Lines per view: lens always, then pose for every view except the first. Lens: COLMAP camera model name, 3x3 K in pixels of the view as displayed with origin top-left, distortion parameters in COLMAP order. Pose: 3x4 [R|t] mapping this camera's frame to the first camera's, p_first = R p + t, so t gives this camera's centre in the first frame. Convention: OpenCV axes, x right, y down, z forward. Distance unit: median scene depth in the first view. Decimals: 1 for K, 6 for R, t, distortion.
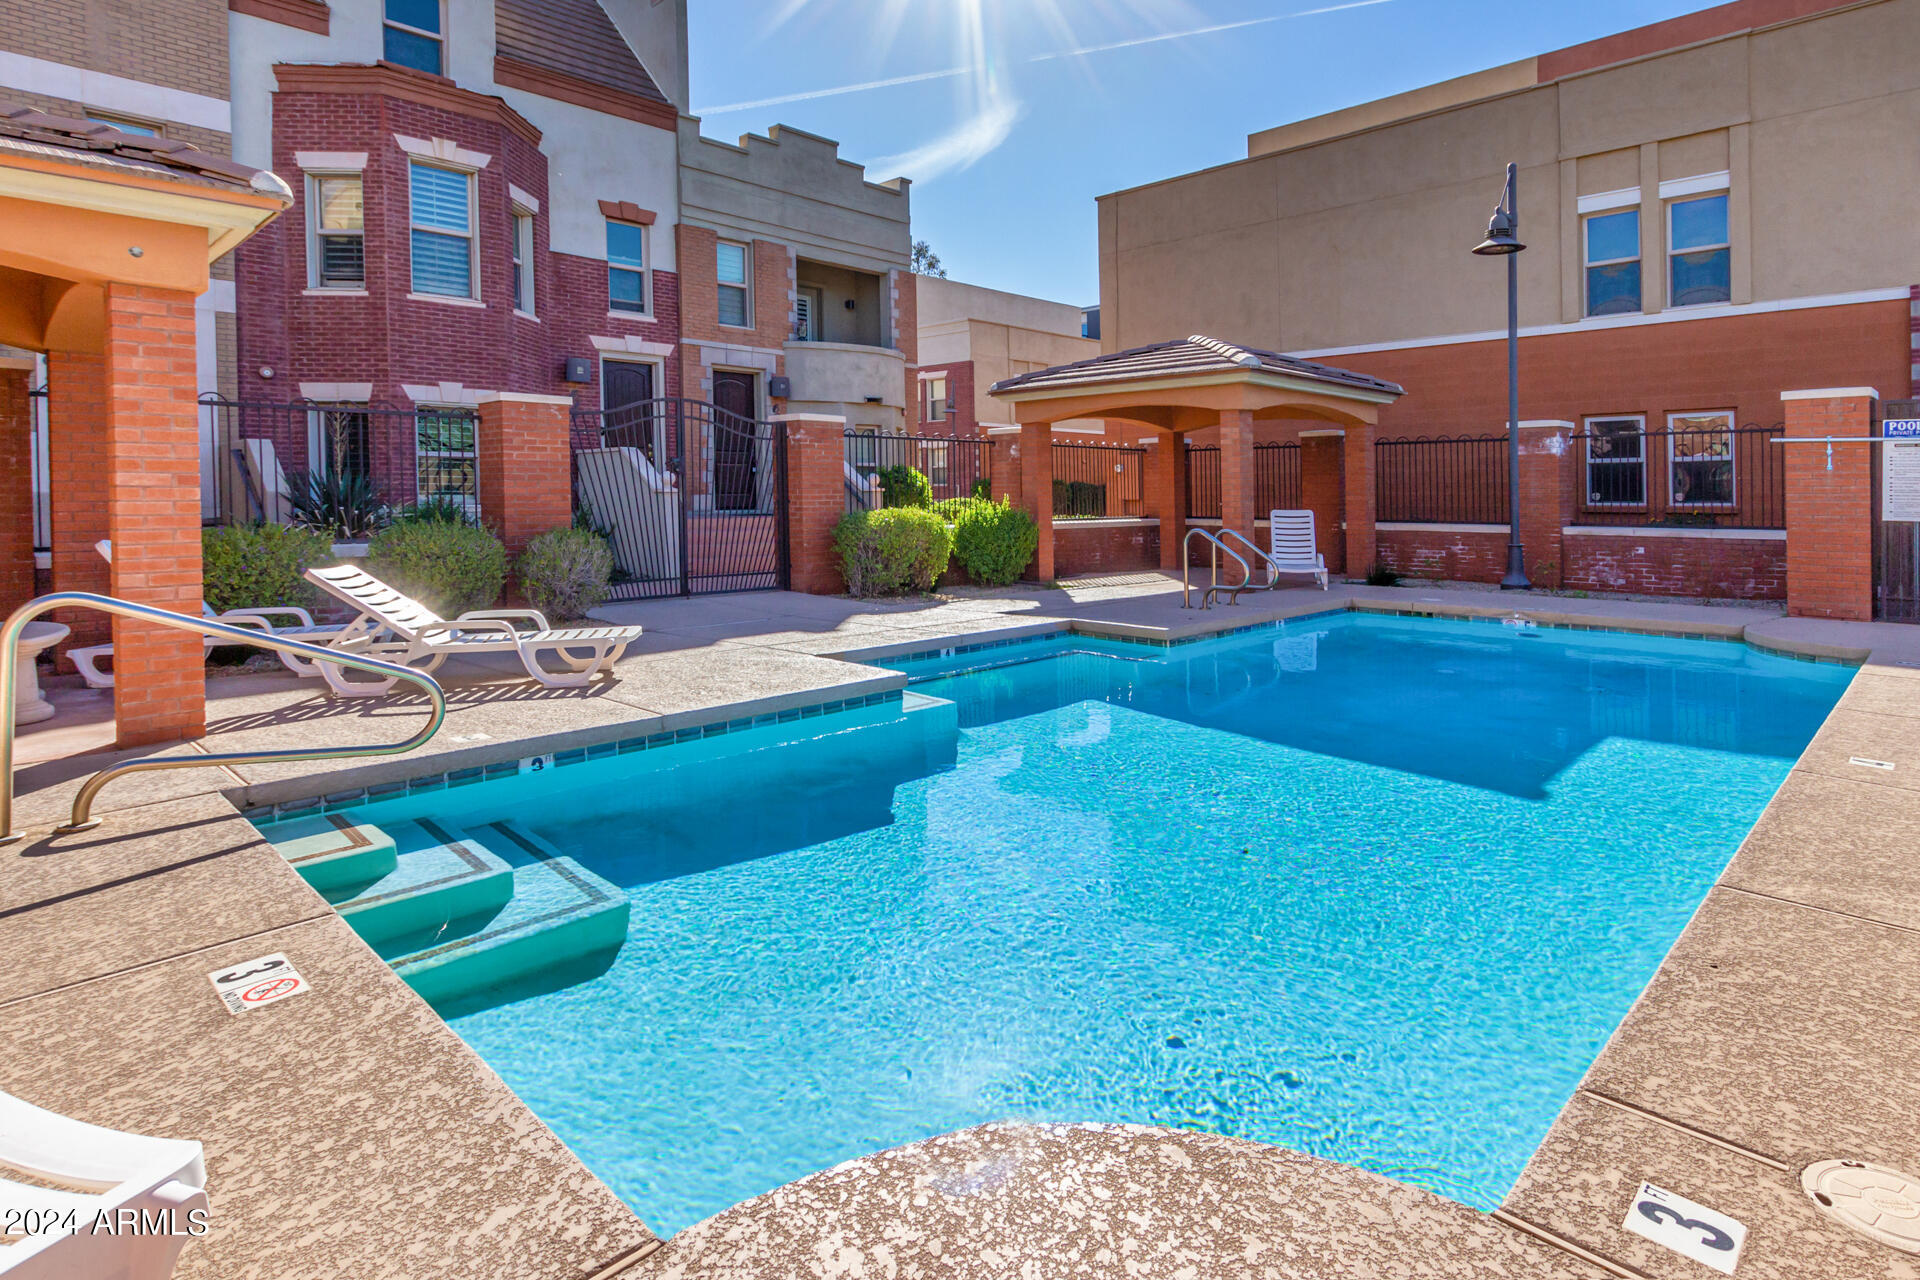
lens RADIAL K [[999.1, 0, 1074.7], [0, 999.1, 503.9], [0, 0, 1]] dist [0.002020, 0.000481]
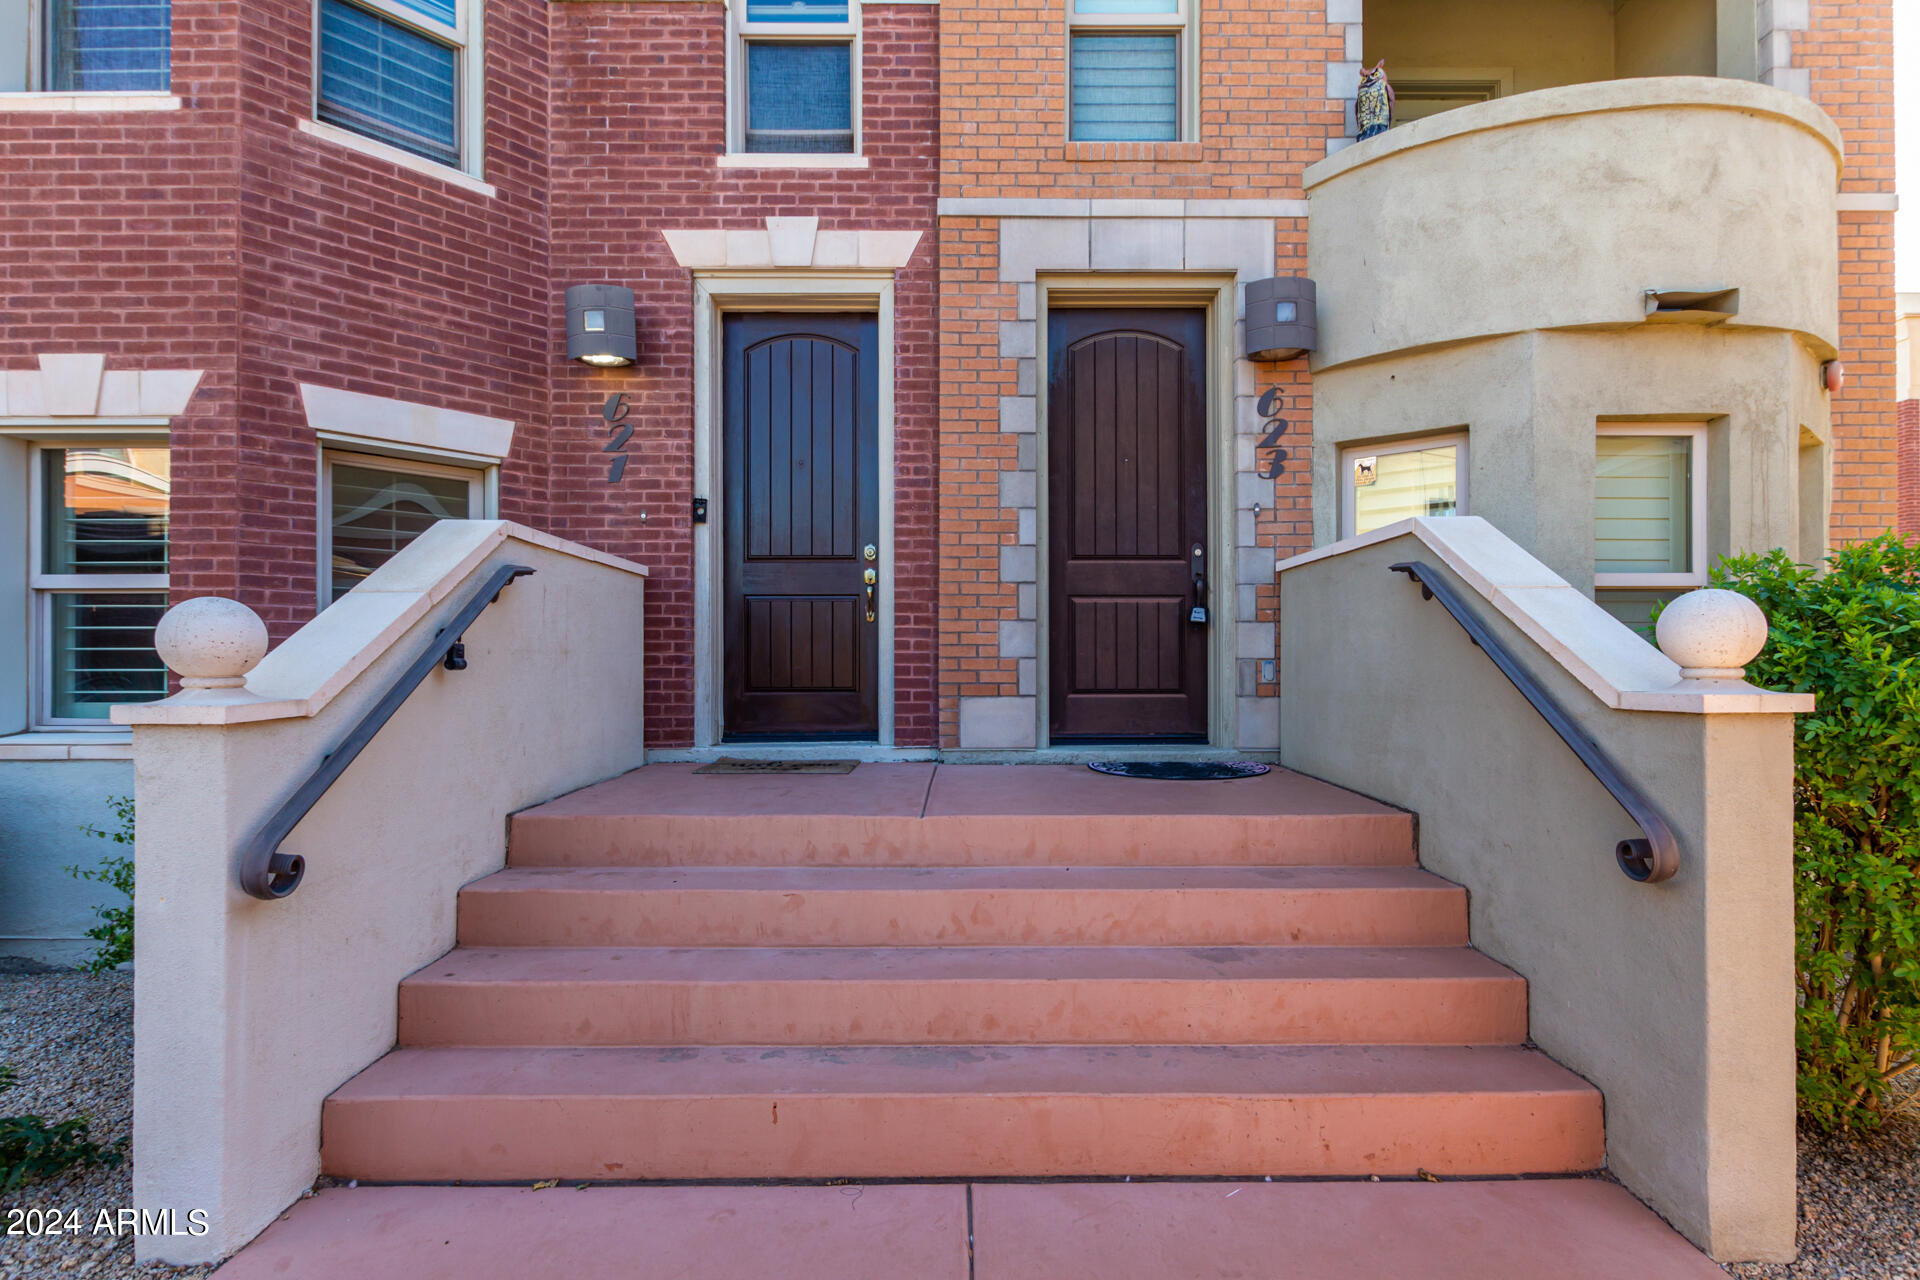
lens RADIAL K [[849.3, 0, 1039.9], [0, 849.3, 653.7], [0, 0, 1]] dist [0.000971, -0.000809]
pose [[0.661678, -0.006943, -0.749756, -0.172321], [-0.007478, 0.999846, -0.015858, -0.019244], [0.749750, 0.016099, 0.661525, 0.848197]]
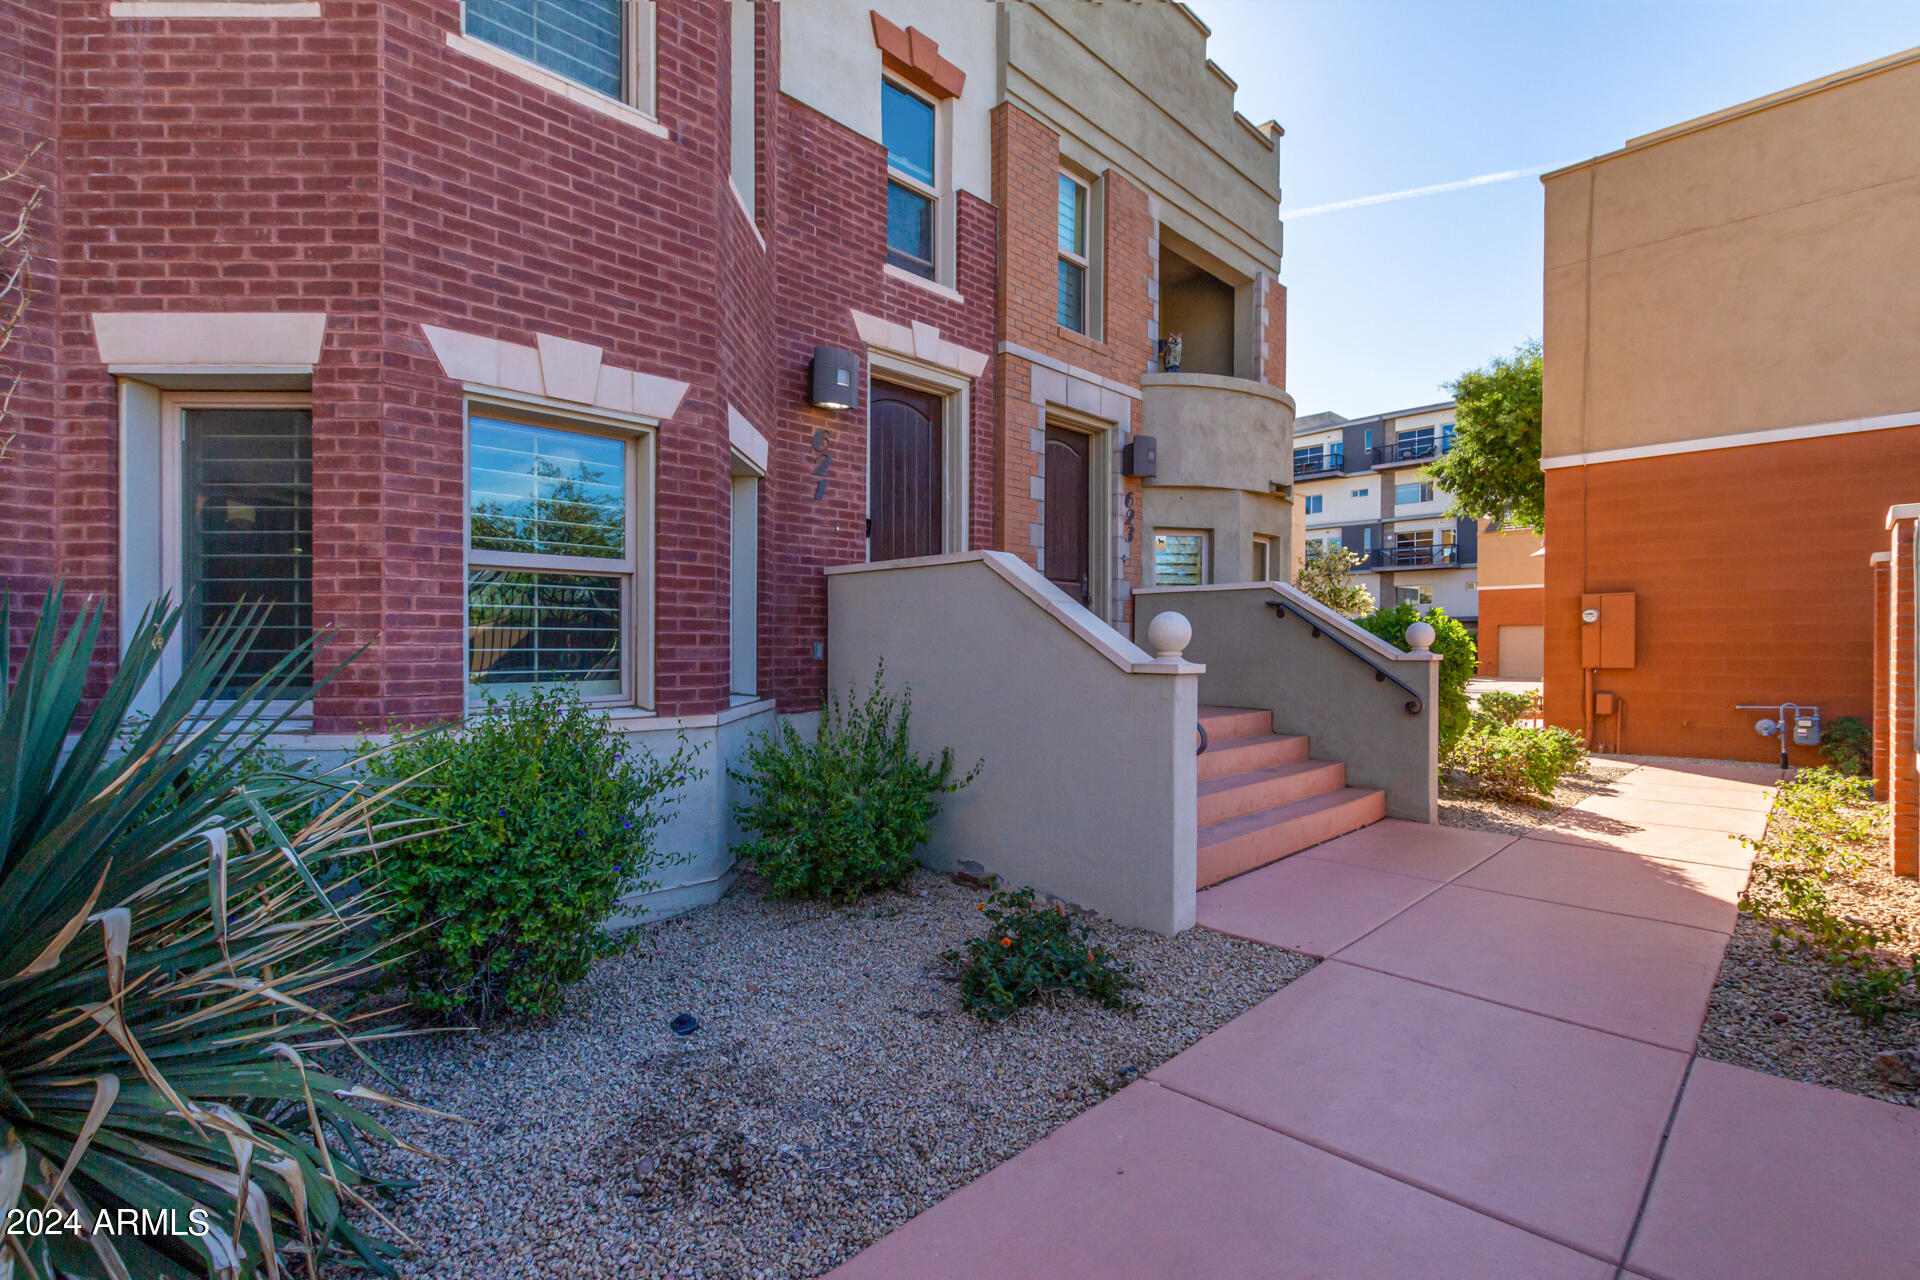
lens RADIAL K [[864.0, 0, 960.0], [0, 864.0, 640.0], [0, 0, 1]] dist [0.000291, -0.000738]
pose [[0.997280, 0.004554, -0.073559, -0.382346], [-0.005491, 0.999906, -0.012540, -0.016962], [0.073495, 0.012910, 0.997212, 0.585499]]
